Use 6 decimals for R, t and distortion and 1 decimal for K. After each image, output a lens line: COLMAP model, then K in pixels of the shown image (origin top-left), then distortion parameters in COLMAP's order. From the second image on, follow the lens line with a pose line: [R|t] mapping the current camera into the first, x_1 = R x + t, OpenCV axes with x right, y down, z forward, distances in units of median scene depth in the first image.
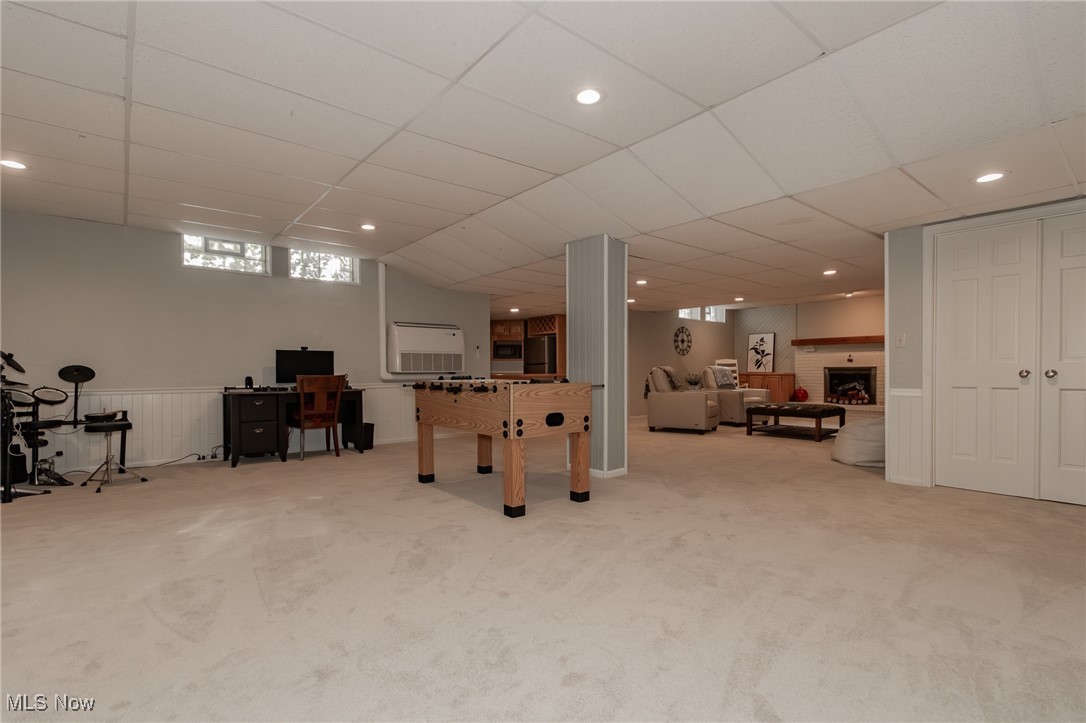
lens RADIAL K [[505.9, 0, 540.9], [0, 505.9, 369.4], [0, 0, 1]] dist [0.002023, 0.000278]
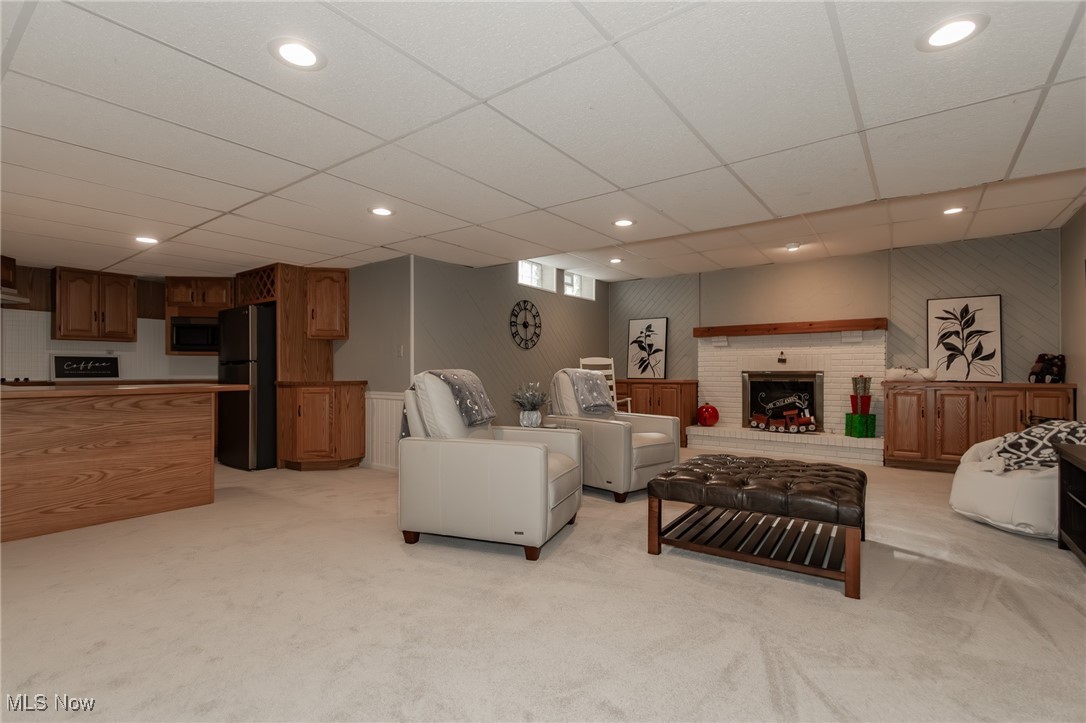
lens RADIAL K [[505.9, 0, 540.9], [0, 505.9, 369.4], [0, 0, 1]] dist [0.002023, 0.000278]
pose [[0.970526, 0.005539, 0.240934, 0.158874], [-0.005027, 0.999984, -0.002741, -0.003553], [-0.240945, 0.001449, 0.970538, 0.436405]]
